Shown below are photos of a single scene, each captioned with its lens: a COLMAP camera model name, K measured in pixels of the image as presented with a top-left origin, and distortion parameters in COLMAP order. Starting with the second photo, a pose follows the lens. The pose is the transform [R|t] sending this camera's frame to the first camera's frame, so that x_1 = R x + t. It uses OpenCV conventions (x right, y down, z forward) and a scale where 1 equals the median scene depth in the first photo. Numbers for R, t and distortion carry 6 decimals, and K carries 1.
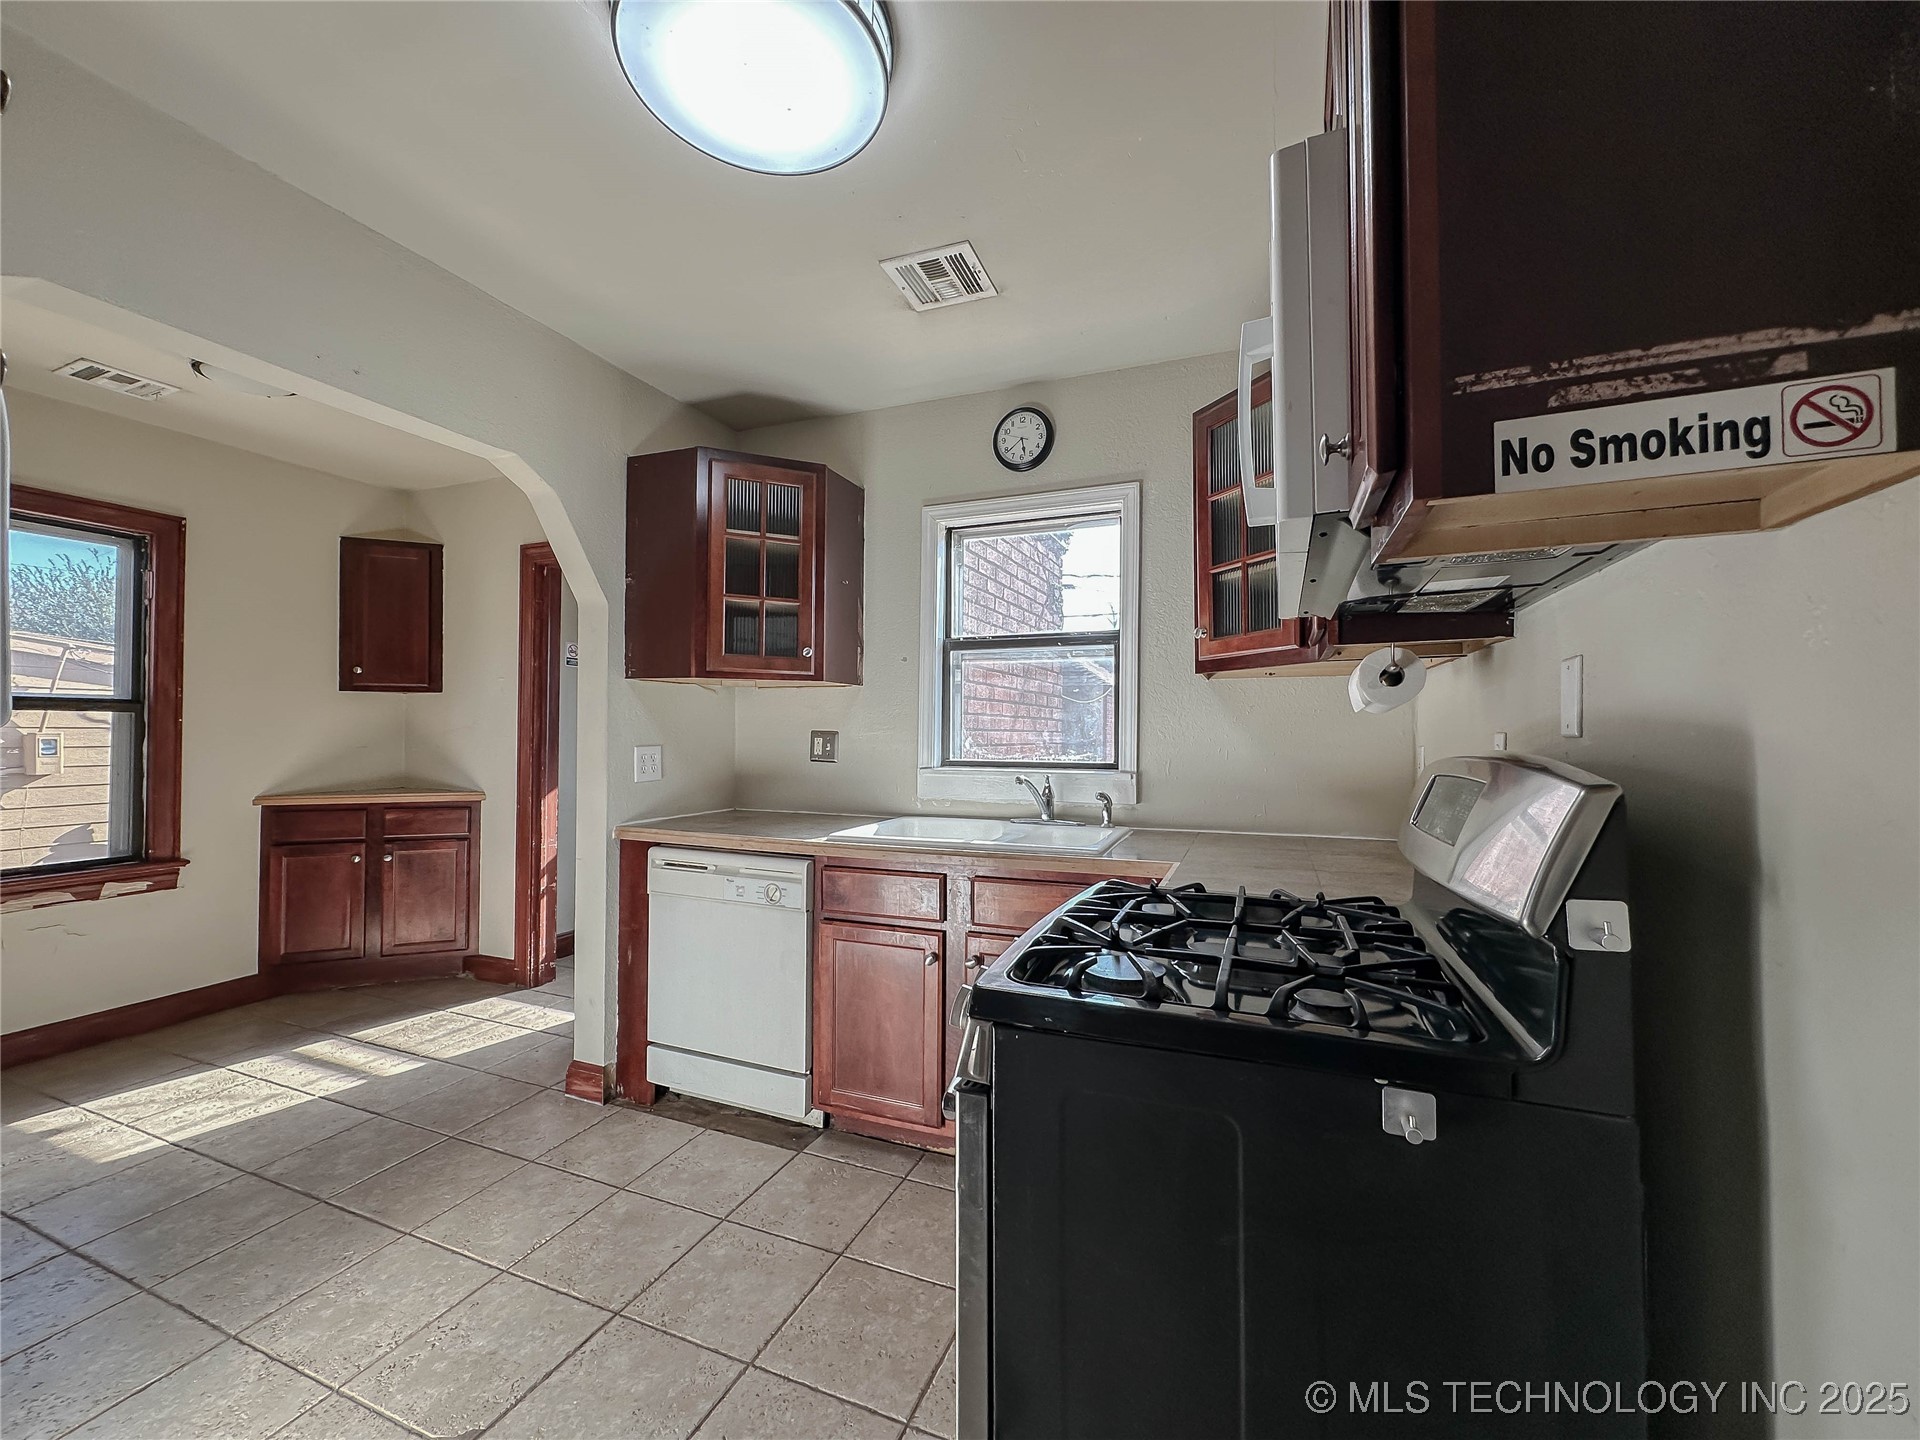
lens RADIAL K [[762.8, 0, 958.2], [0, 762.8, 718.1], [0, 0, 1]] dist [-0.002042, -0.000129]
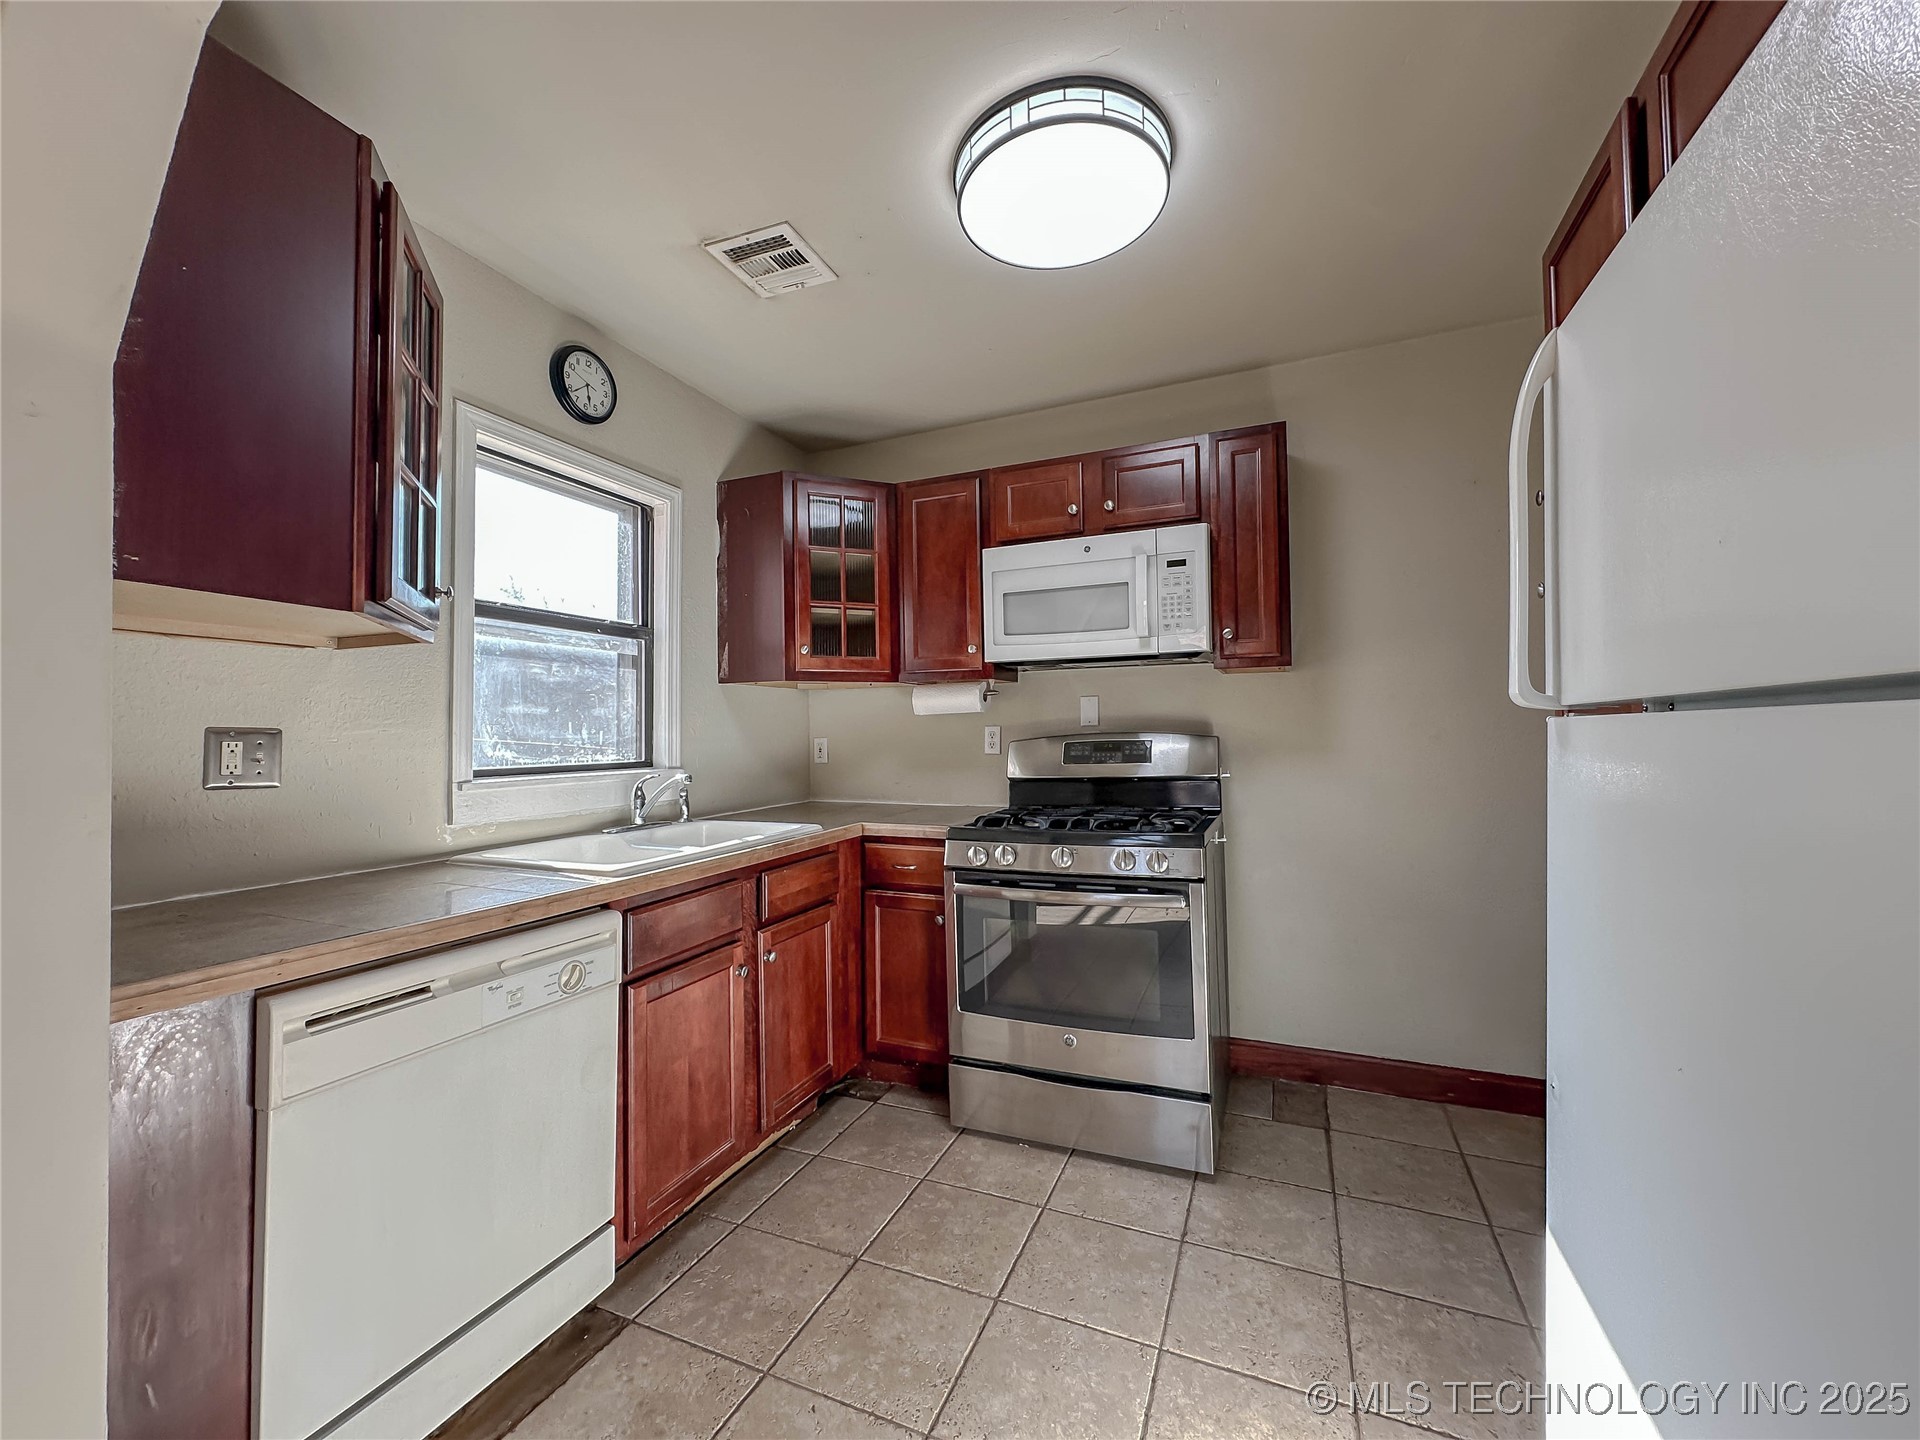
lens RADIAL K [[762.8, 0, 958.2], [0, 762.8, 718.1], [0, 0, 1]] dist [-0.002042, -0.000129]
pose [[0.017734, 0.016591, 0.999705, -0.805172], [-0.004539, 0.999853, -0.016513, 0.019370], [-0.999832, -0.004245, 0.017806, 0.606481]]
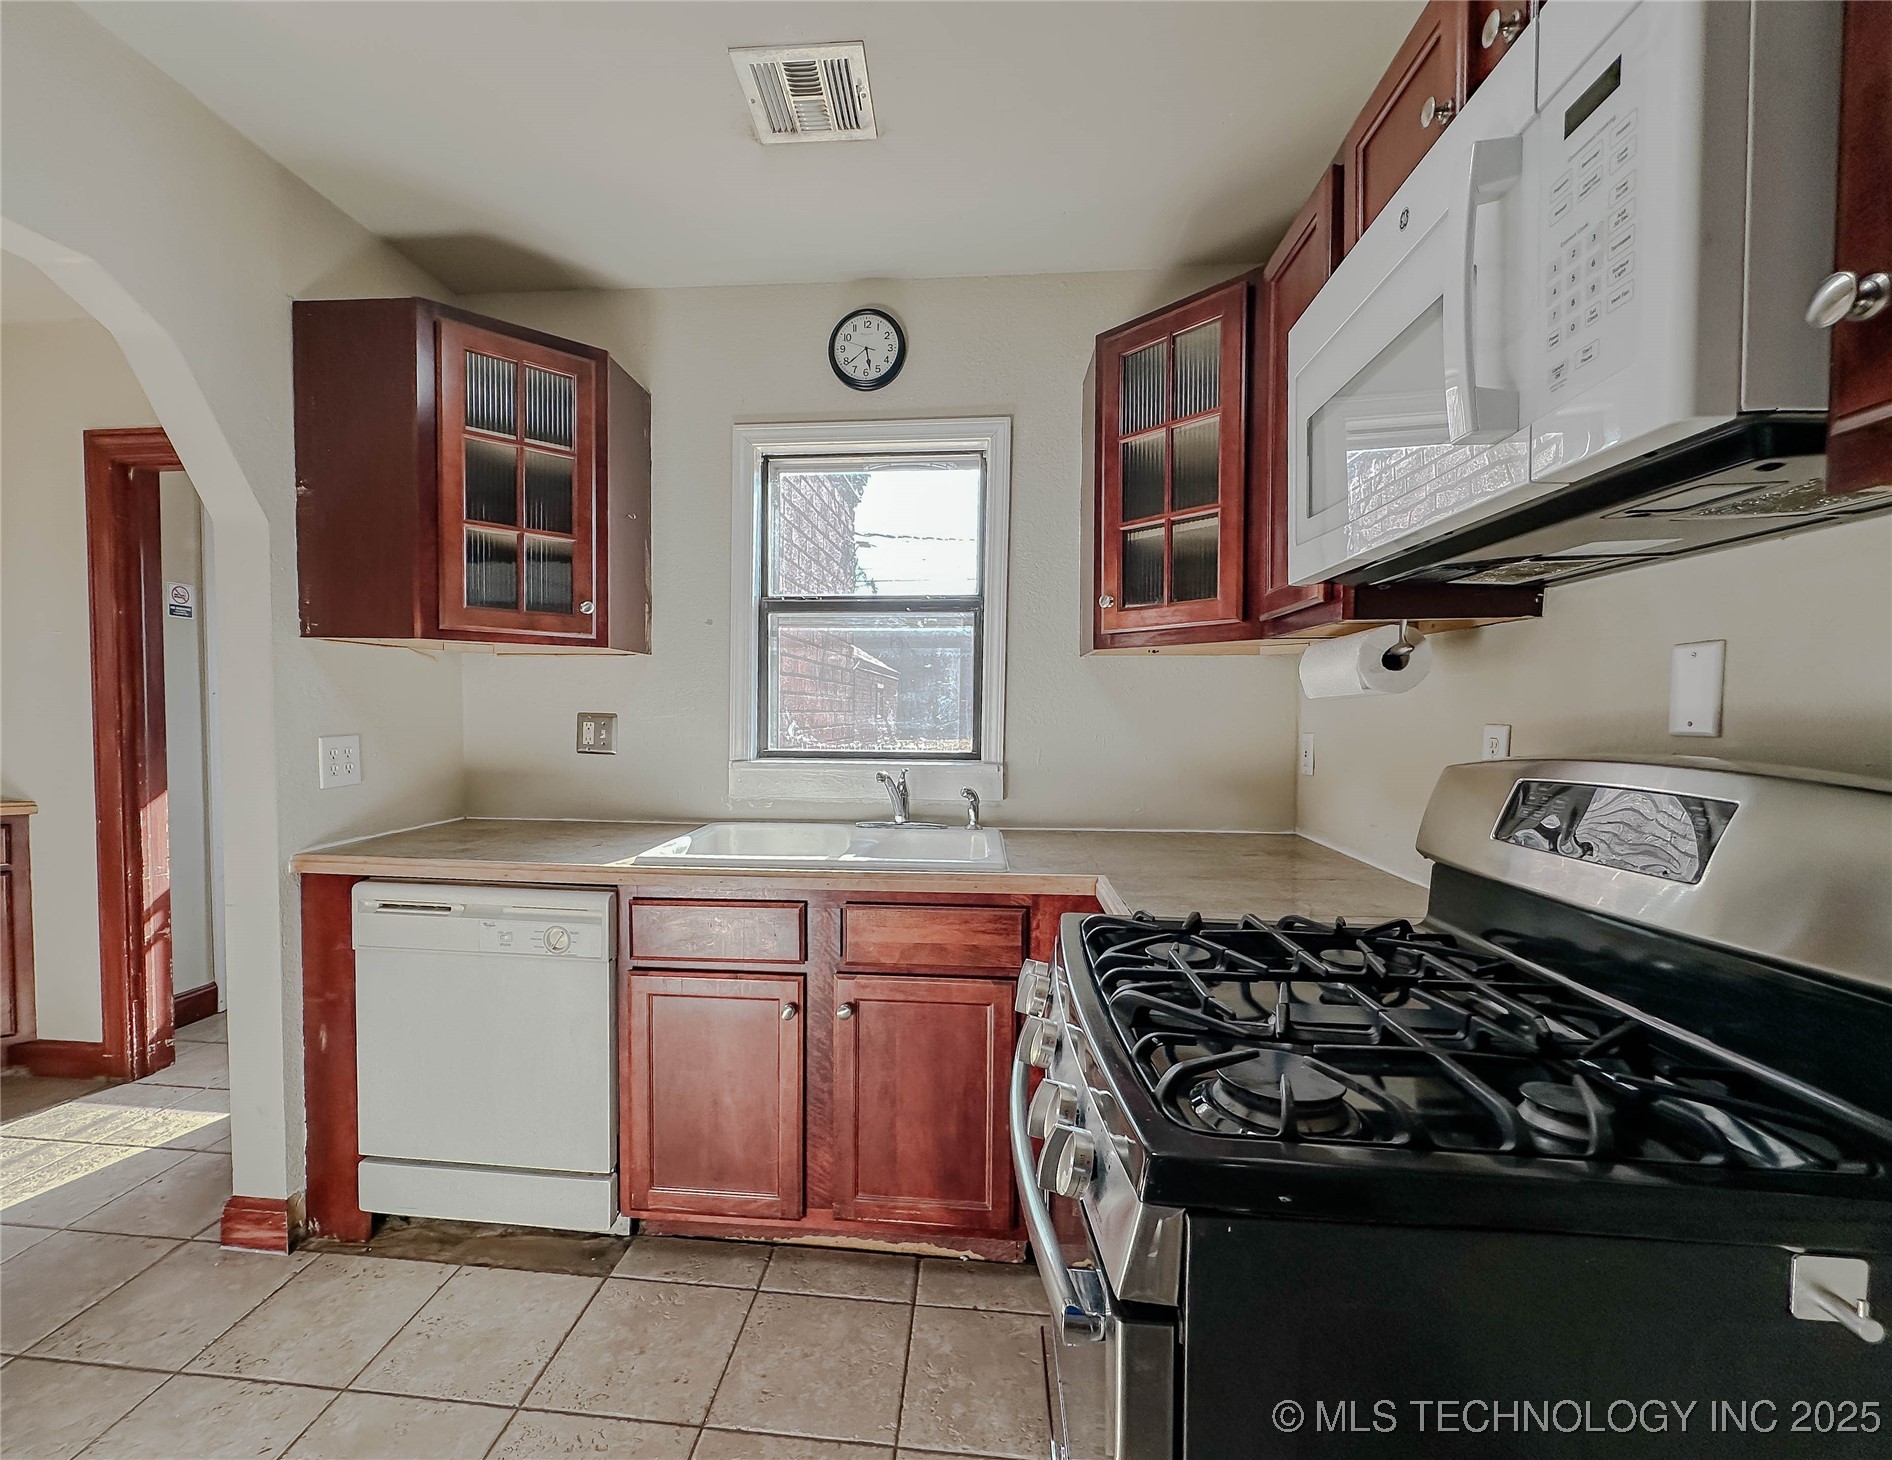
lens RADIAL K [[812.9, 0, 902.7], [0, 812.9, 738.5], [0, 0, 1]] dist [-0.001018, 0.000348]
pose [[0.961002, -0.008283, 0.276417, -0.126753], [-0.007703, 0.998362, 0.056696, -0.007529], [-0.276434, -0.056615, 0.959364, 0.159383]]
